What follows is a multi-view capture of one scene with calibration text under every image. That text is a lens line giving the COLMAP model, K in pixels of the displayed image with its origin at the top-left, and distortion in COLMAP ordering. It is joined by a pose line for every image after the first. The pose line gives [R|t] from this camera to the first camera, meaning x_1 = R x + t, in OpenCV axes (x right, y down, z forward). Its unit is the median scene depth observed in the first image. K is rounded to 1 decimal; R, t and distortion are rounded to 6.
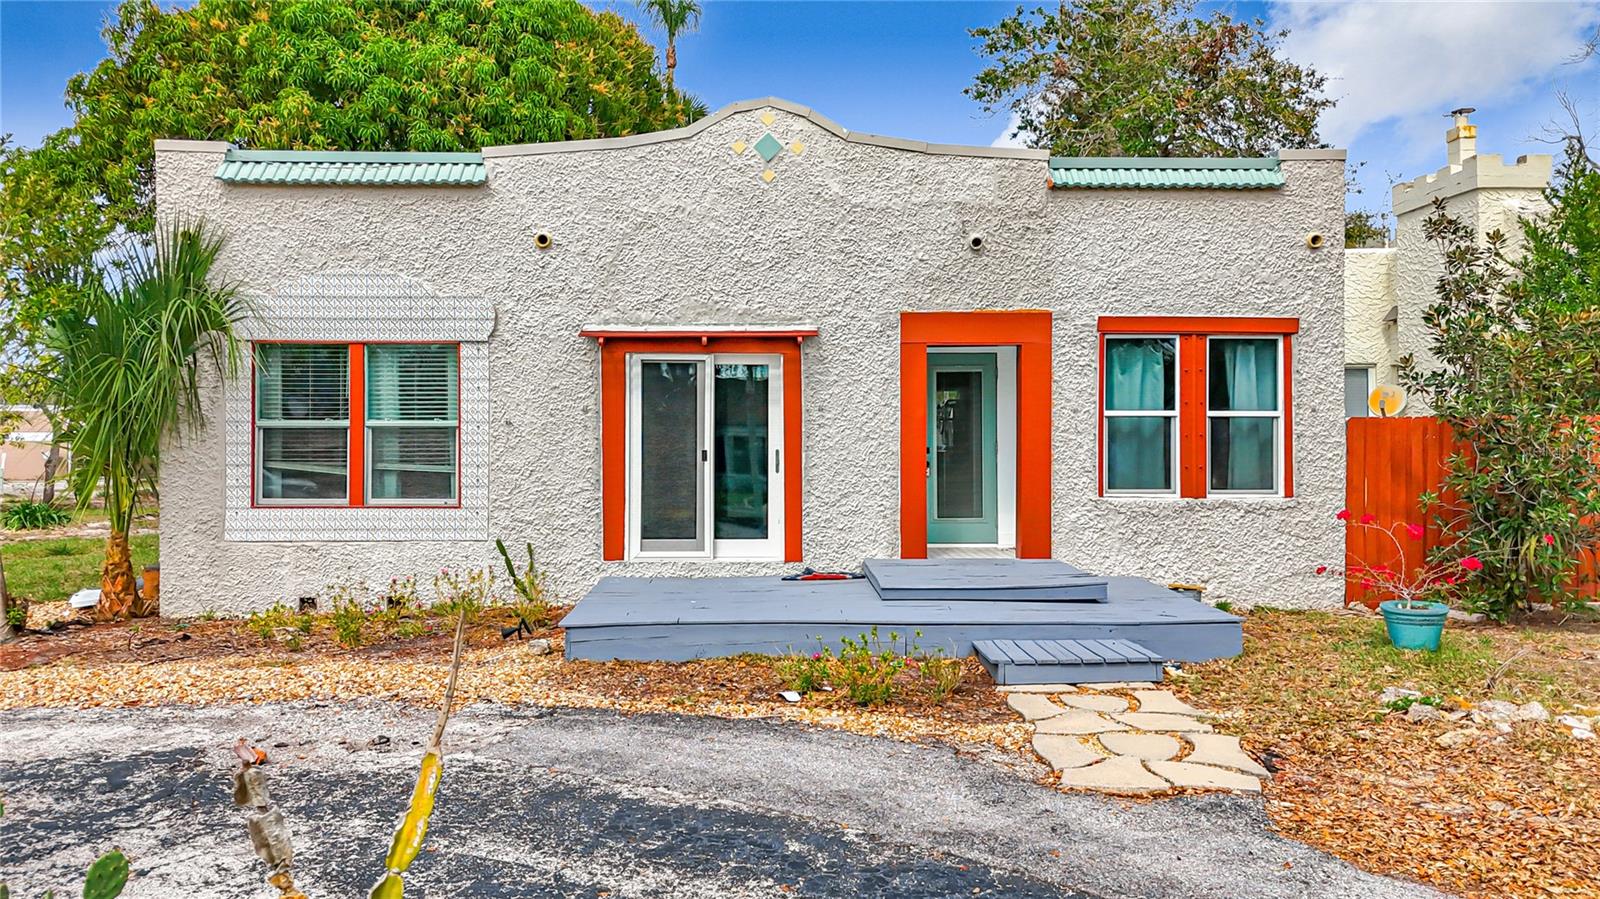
lens RADIAL K [[1182.0, 0, 800.0], [0, 1182.0, 449.5], [0, 0, 1]] dist [0.100247, -0.132250]
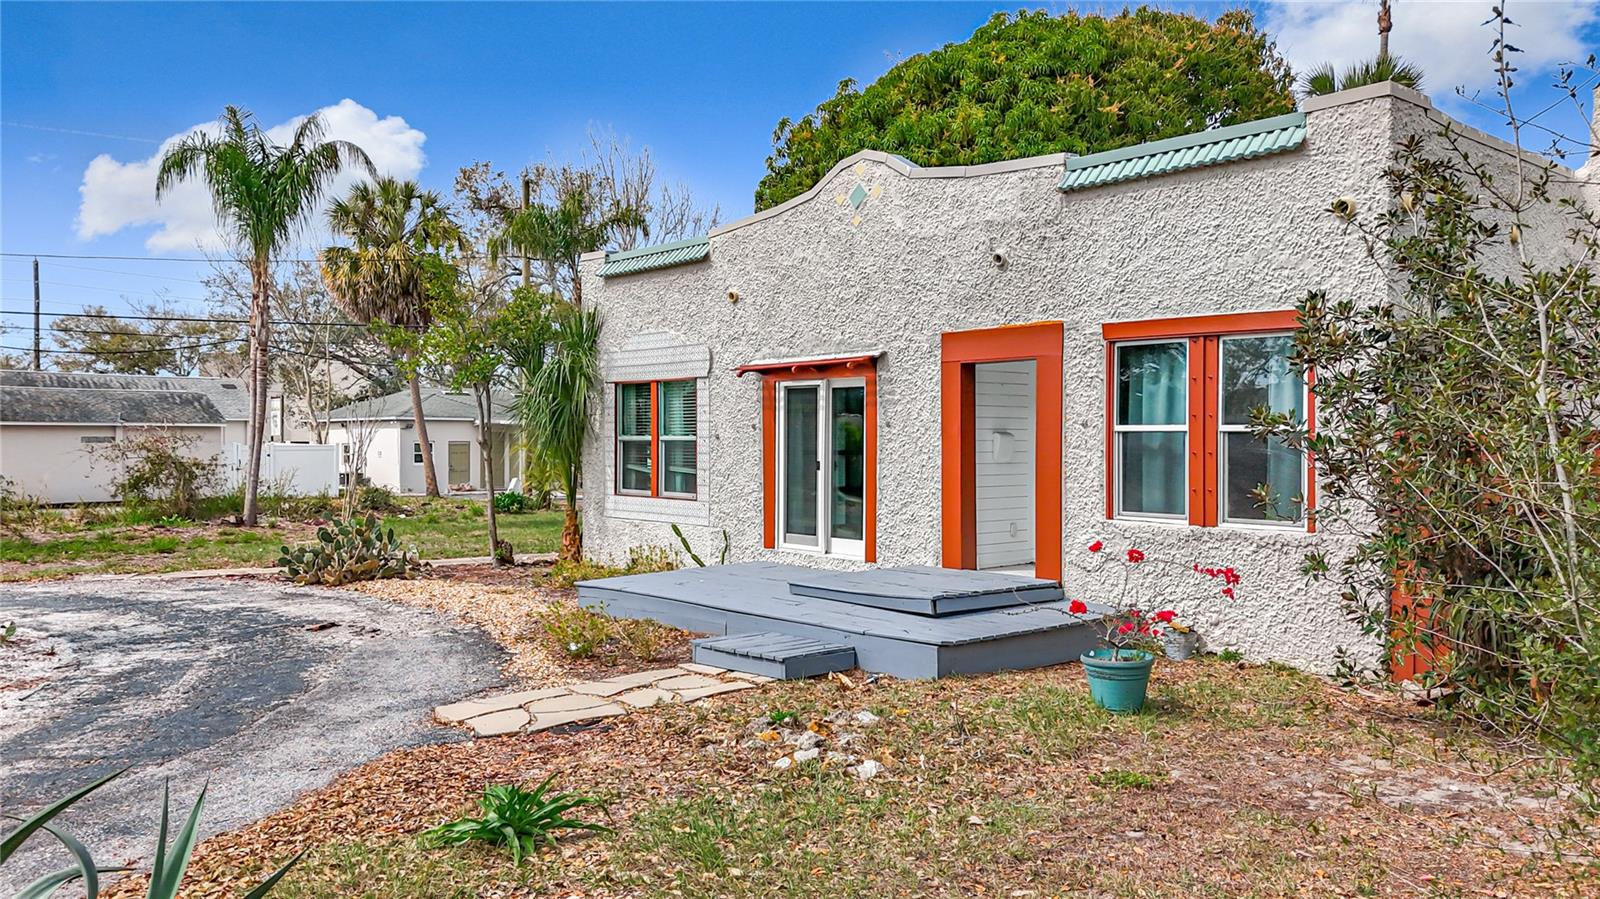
lens RADIAL K [[1182.0, 0, 800.0], [0, 1182.0, 449.5], [0, 0, 1]] dist [0.100247, -0.132250]
pose [[0.650637, 0.009319, -0.759332, 0.799998], [-0.004472, 0.999954, 0.008440, -0.020761], [0.759376, -0.002095, 0.650649, 0.218990]]
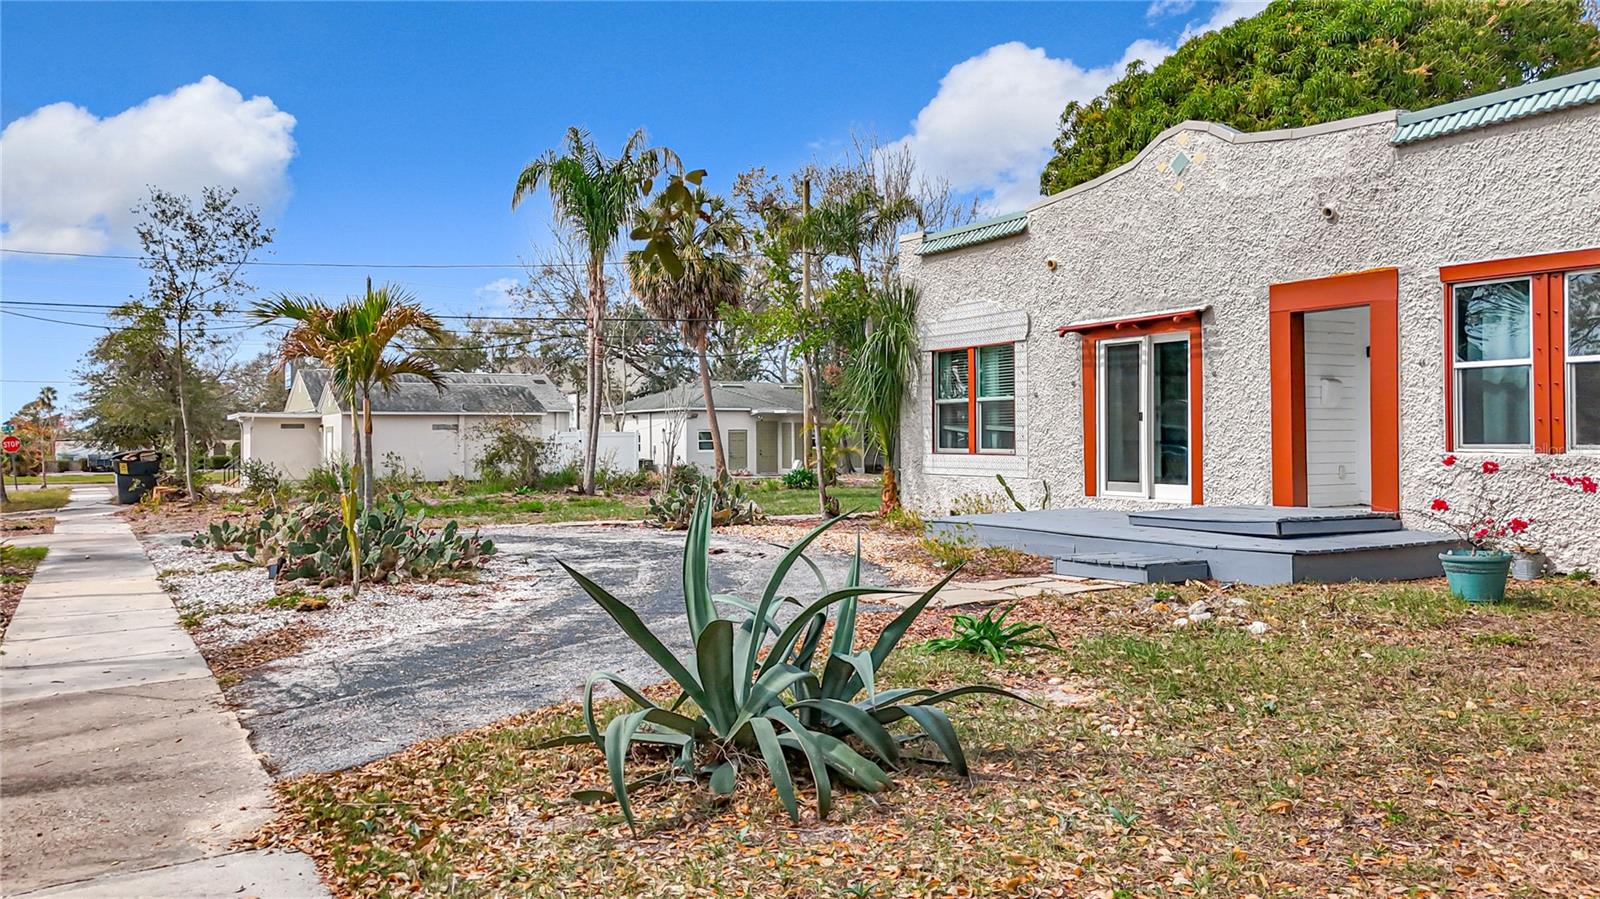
lens RADIAL K [[1200.9, 0, 767.1], [0, 1200.9, 431.9], [0, 0, 1]] dist [0.002785, -0.005305]
pose [[0.465438, -0.007180, -0.885051, 0.865293], [0.002908, 0.999974, -0.006583, 0.028733], [0.885076, 0.000490, 0.465447, 0.050589]]
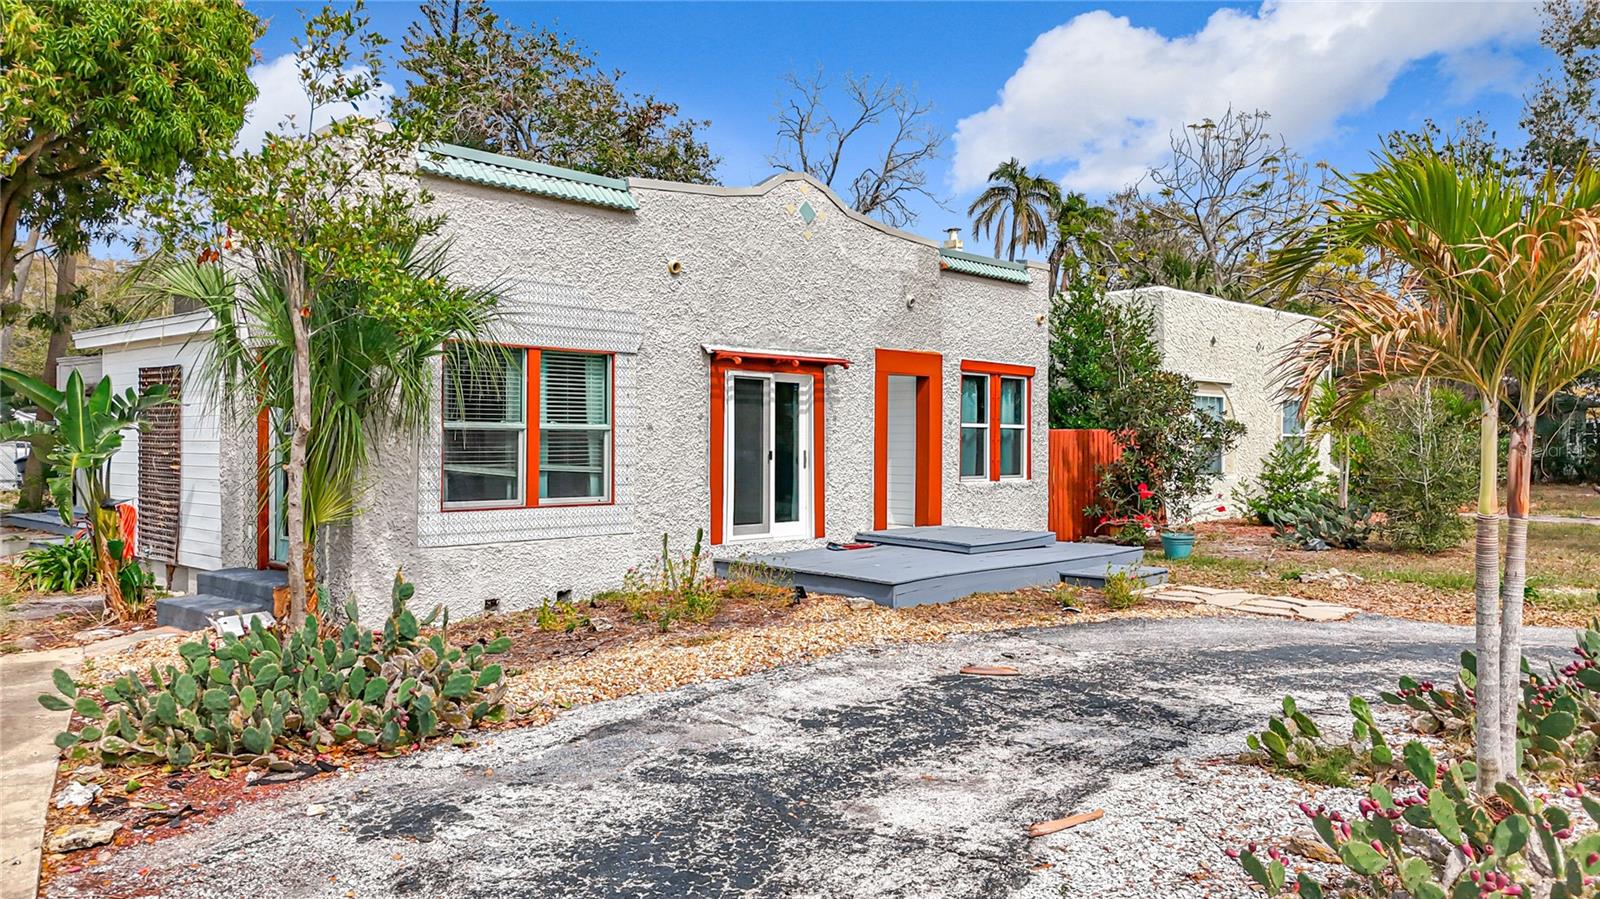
lens RADIAL K [[1182.0, 0, 800.0], [0, 1182.0, 449.5], [0, 0, 1]] dist [0.100247, -0.132250]
pose [[0.696525, -0.002431, 0.717529, -0.941100], [-0.001076, 0.999990, 0.004433, -0.006365], [-0.717532, -0.003860, 0.696515, 0.121148]]
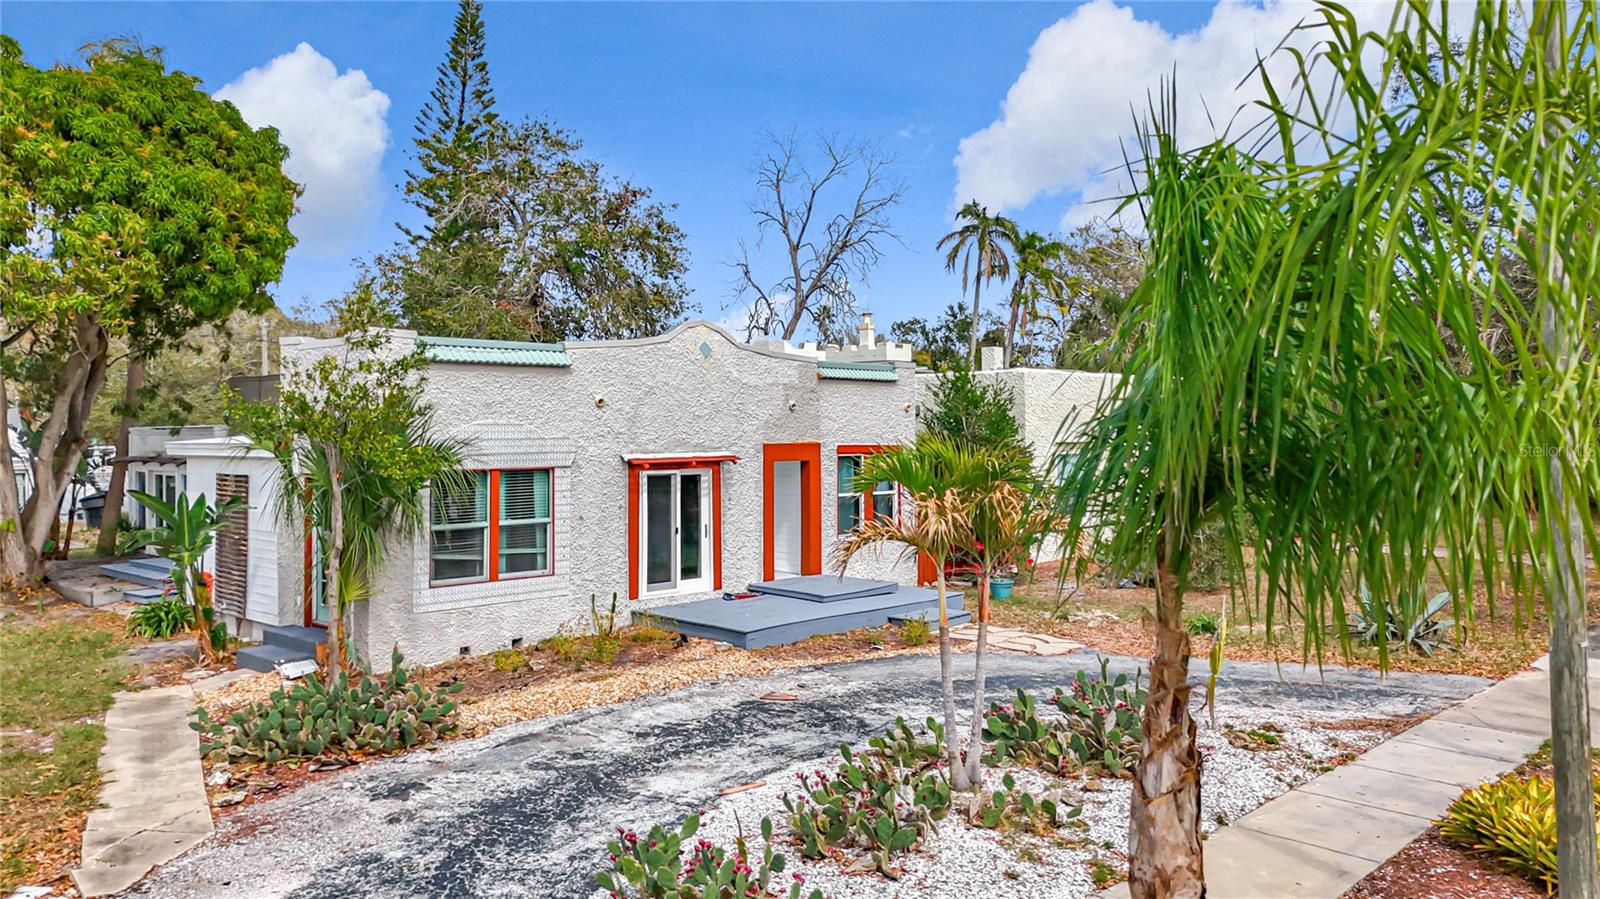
lens RADIAL K [[1196.6, 0, 798.9], [0, 1196.6, 415.8], [0, 0, 1]] dist [0.113940, -0.185997]
pose [[0.710751, 0.005923, 0.703419, -1.147191], [0.009683, 0.999787, -0.018202, -0.124240], [-0.703377, 0.019749, 0.710542, -0.324925]]
